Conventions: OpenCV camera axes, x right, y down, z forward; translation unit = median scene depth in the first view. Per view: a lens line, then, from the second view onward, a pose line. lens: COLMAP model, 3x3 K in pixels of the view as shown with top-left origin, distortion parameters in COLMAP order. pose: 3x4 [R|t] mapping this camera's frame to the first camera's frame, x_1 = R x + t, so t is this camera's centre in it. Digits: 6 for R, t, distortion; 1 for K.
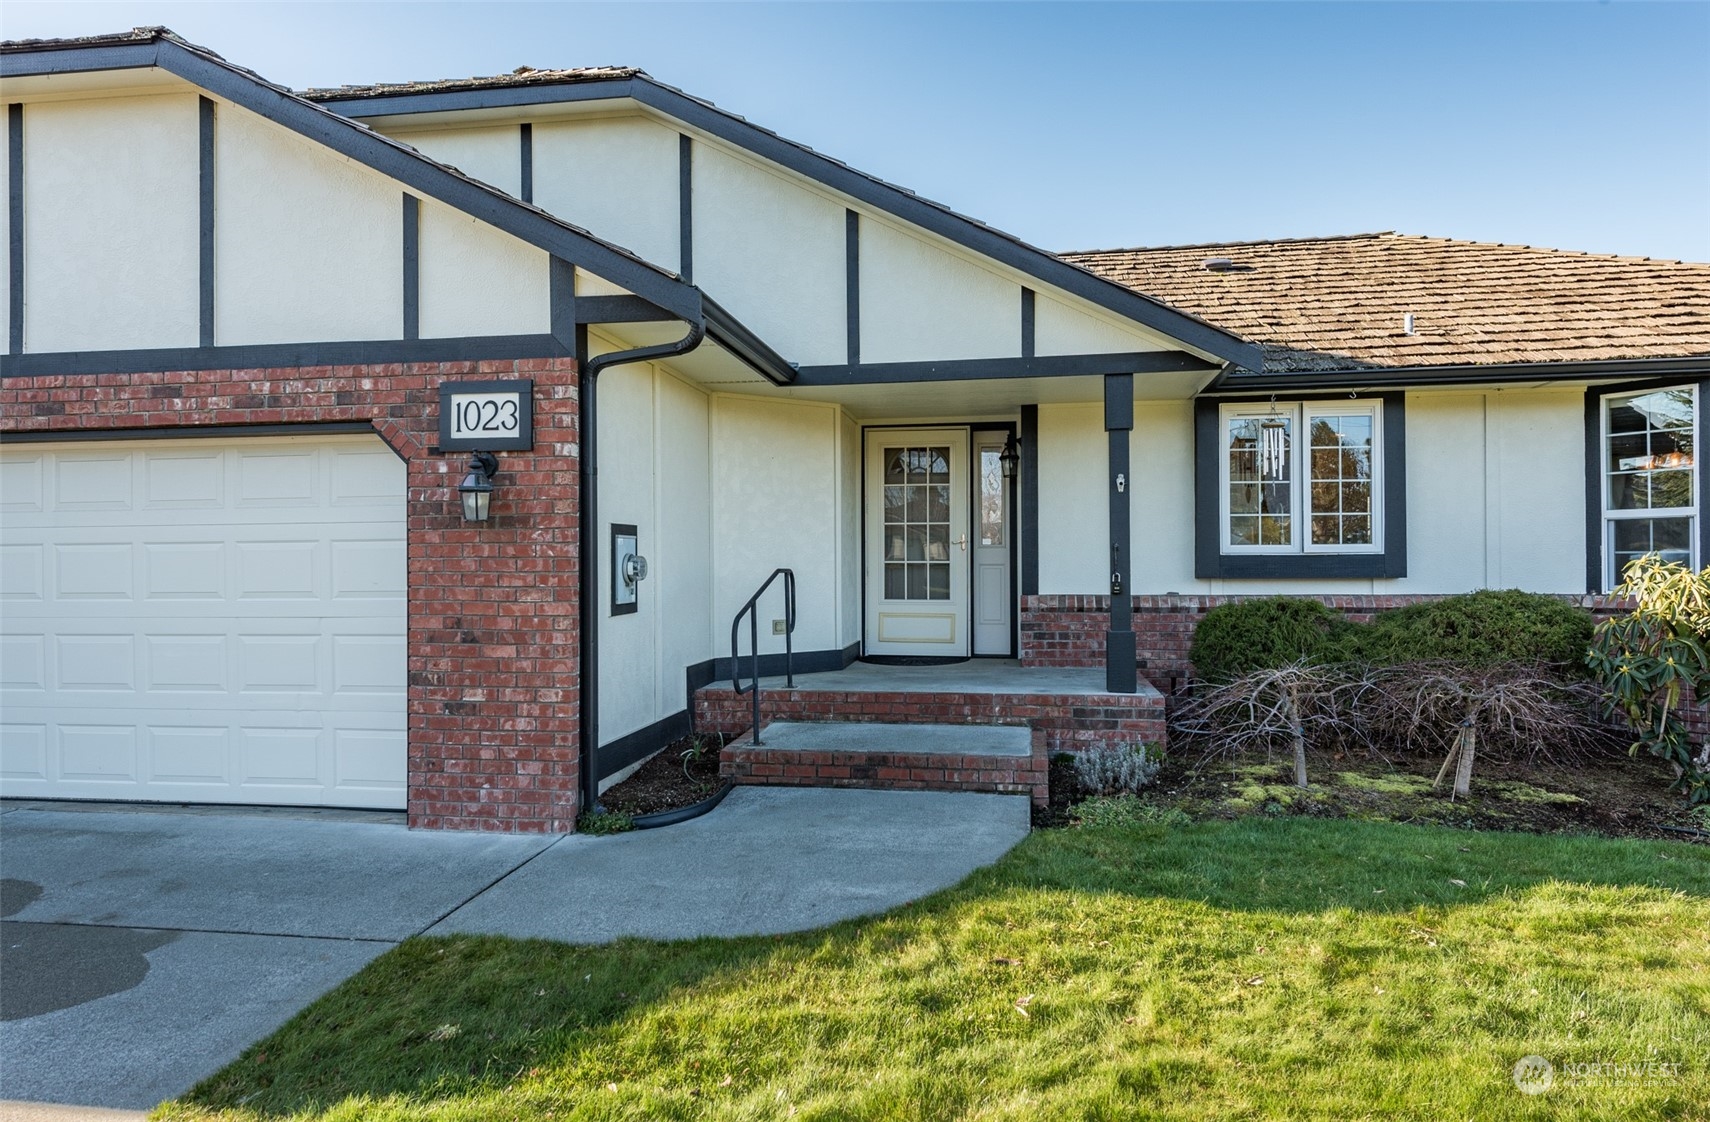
lens RADIAL K [[1114.6, 0, 846.0], [0, 1114.6, 558.1], [0, 0, 1]] dist [0.001615, 0.000266]
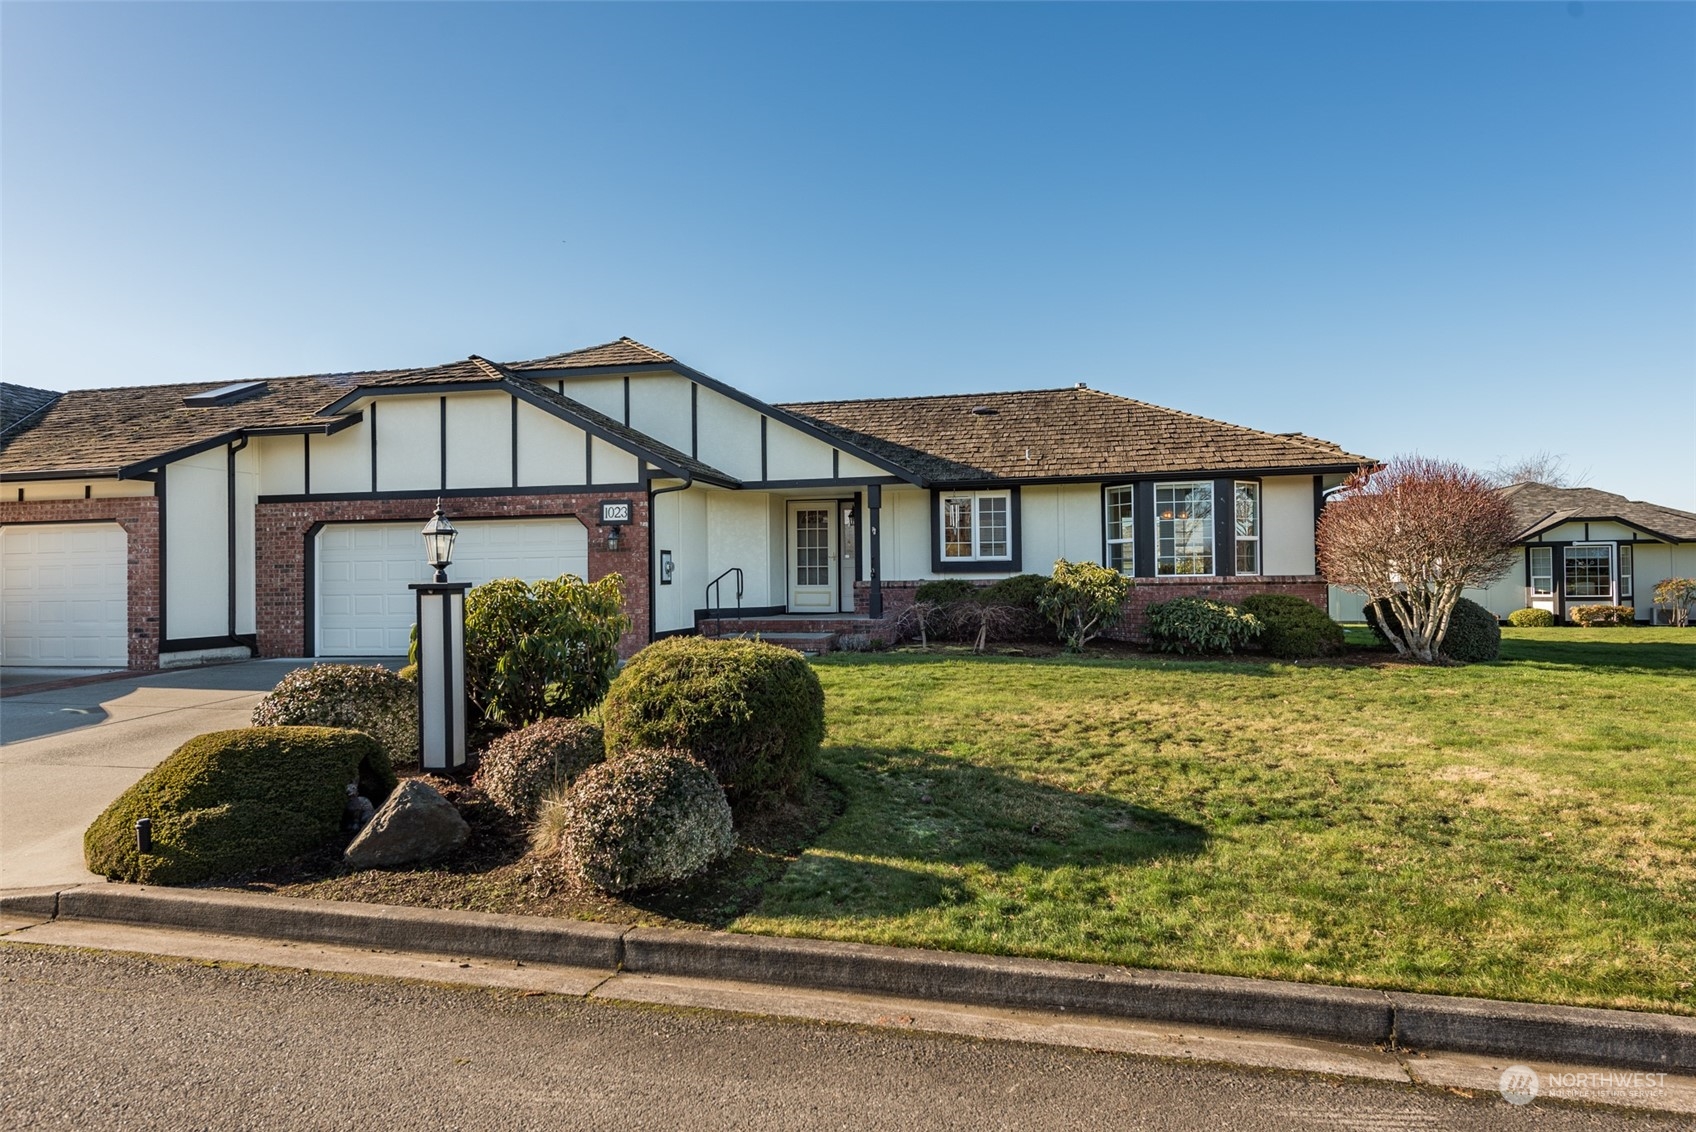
lens RADIAL K [[1102.5, 0, 850.6], [0, 1102.5, 561.2], [0, 0, 1]] dist [0.001363, -0.000180]
pose [[0.998120, -0.007703, -0.060811, 0.391250], [0.006785, 0.999860, -0.015290, 0.038175], [0.060920, 0.014849, 0.998032, -1.557157]]
